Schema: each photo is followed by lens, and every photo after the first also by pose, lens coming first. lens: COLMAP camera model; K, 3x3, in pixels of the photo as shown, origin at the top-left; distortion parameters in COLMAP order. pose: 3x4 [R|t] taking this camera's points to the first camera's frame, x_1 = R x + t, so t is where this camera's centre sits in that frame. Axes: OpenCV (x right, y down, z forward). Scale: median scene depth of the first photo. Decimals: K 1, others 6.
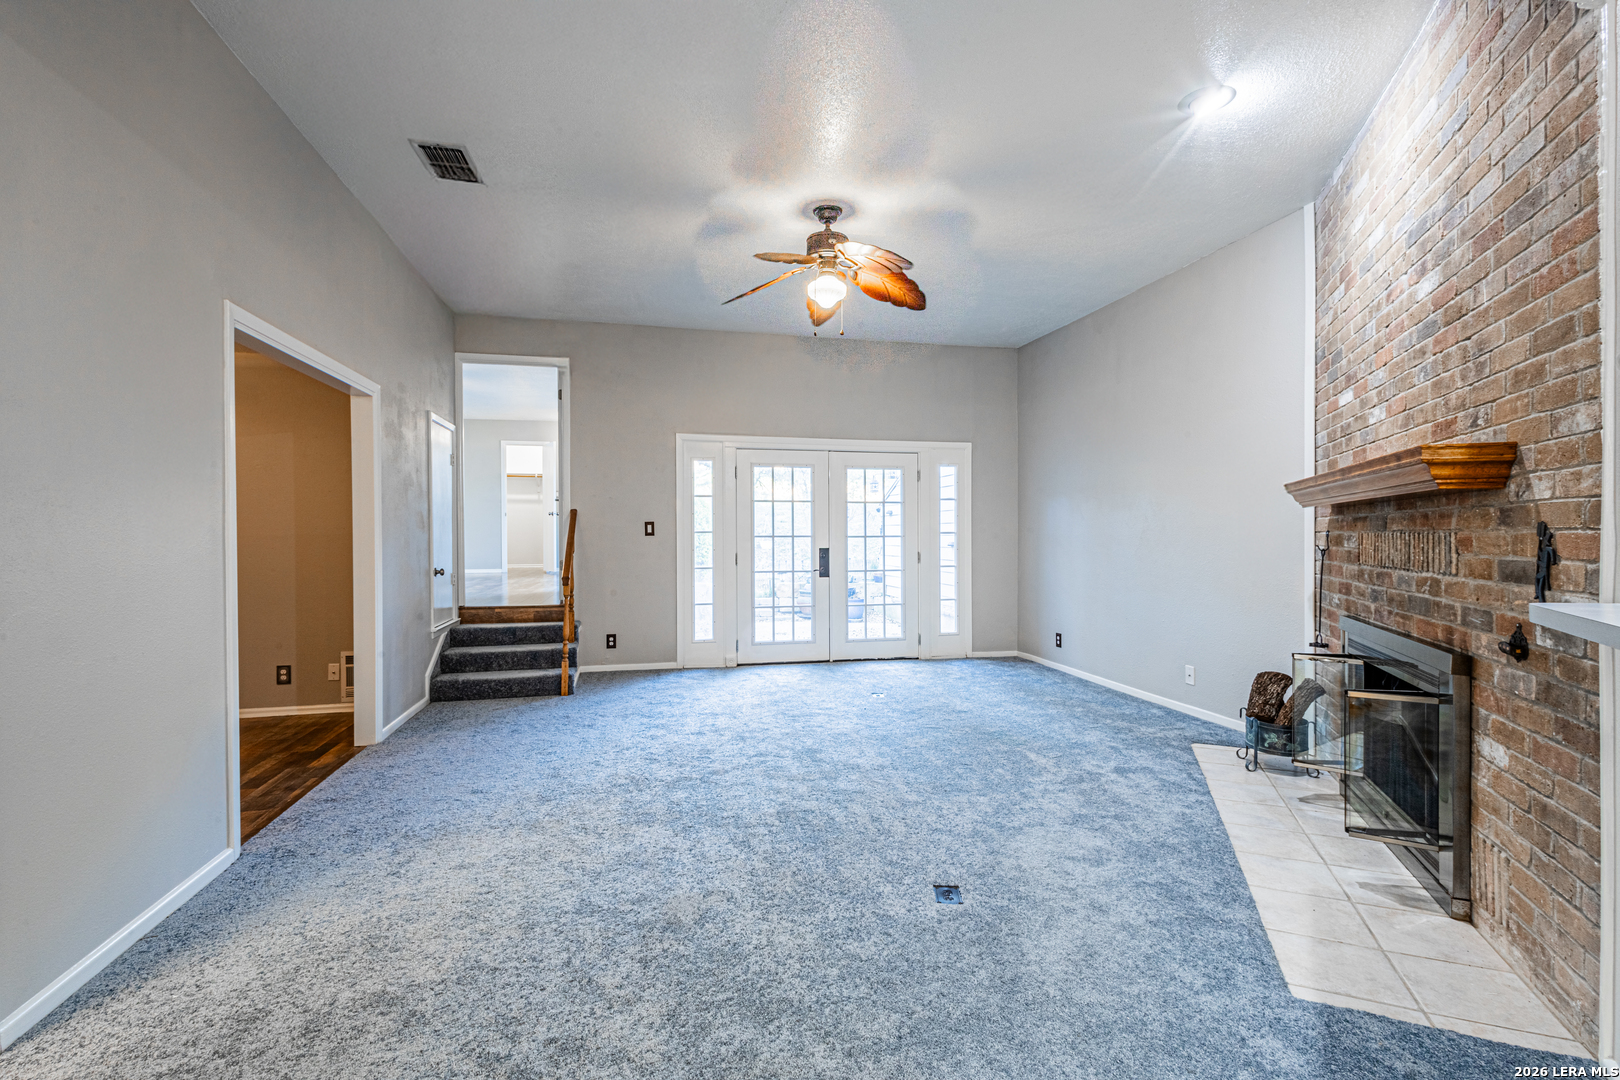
lens RADIAL K [[747.2, 0, 810.0], [0, 747.2, 540.0], [0, 0, 1]] dist [0.000330, -0.000157]
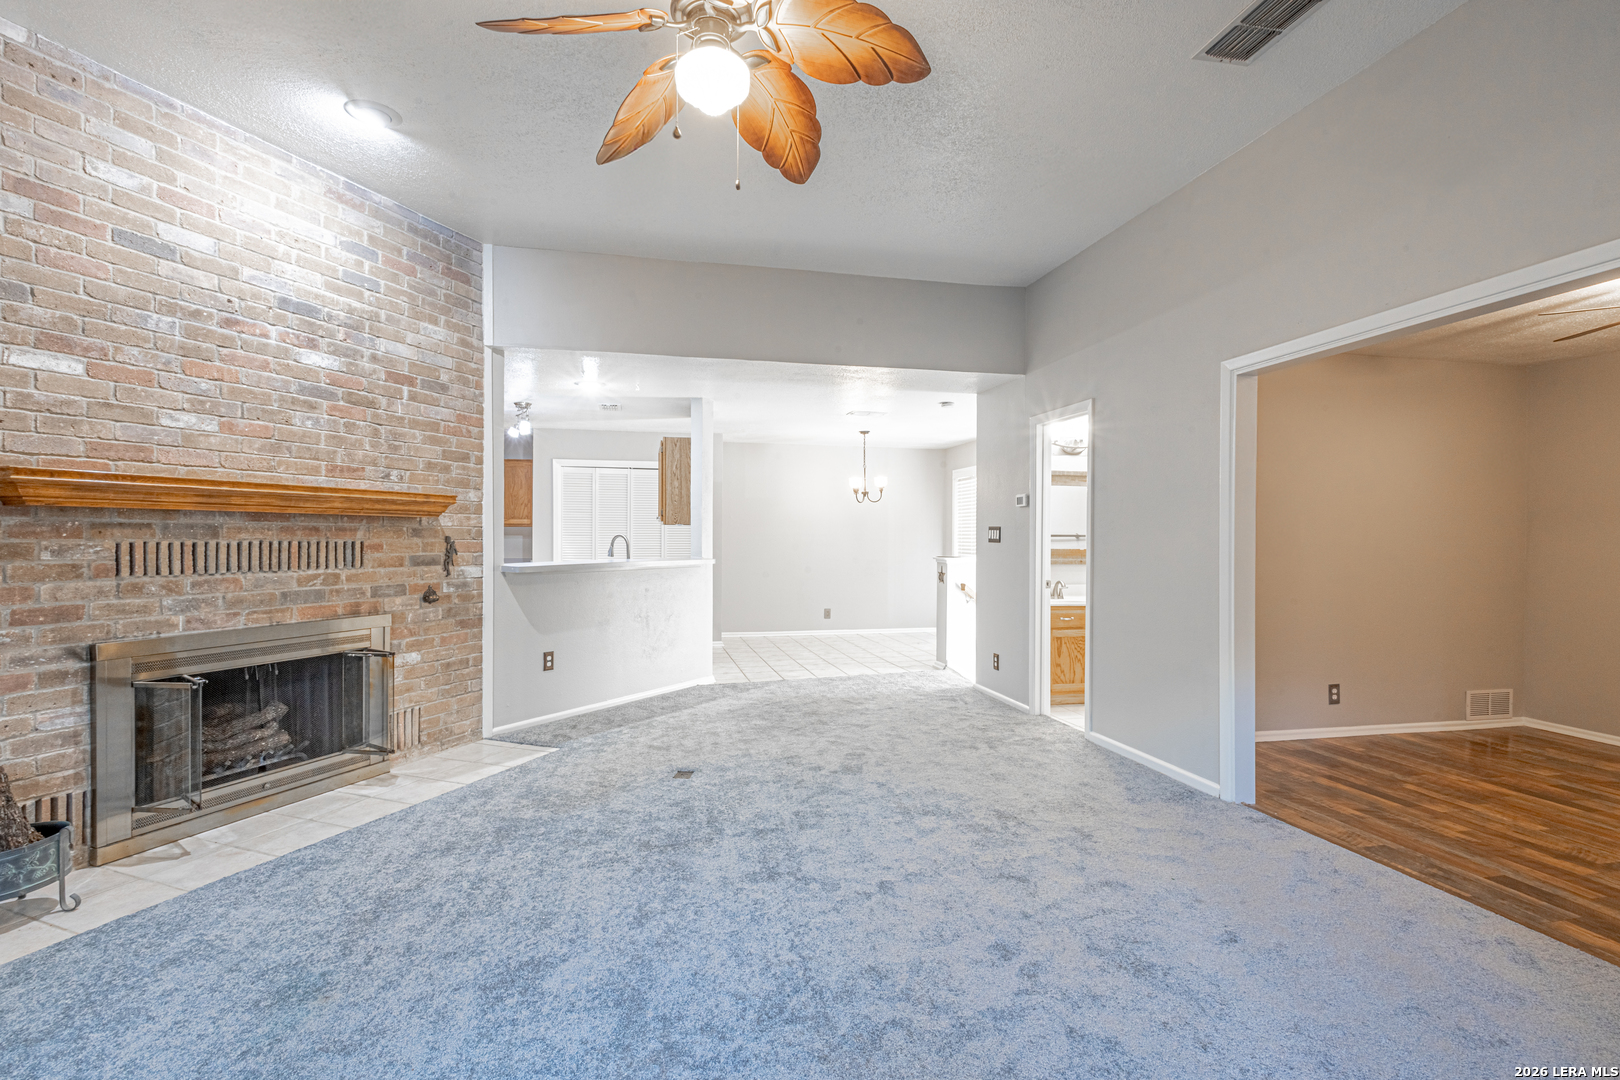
lens RADIAL K [[747.2, 0, 810.0], [0, 747.2, 540.0], [0, 0, 1]] dist [0.000330, -0.000157]
pose [[-0.999999, -0.000651, -0.001270, -0.085862], [-0.000662, 0.999963, 0.008565, -0.029514], [0.001265, 0.008565, -0.999963, 2.939225]]
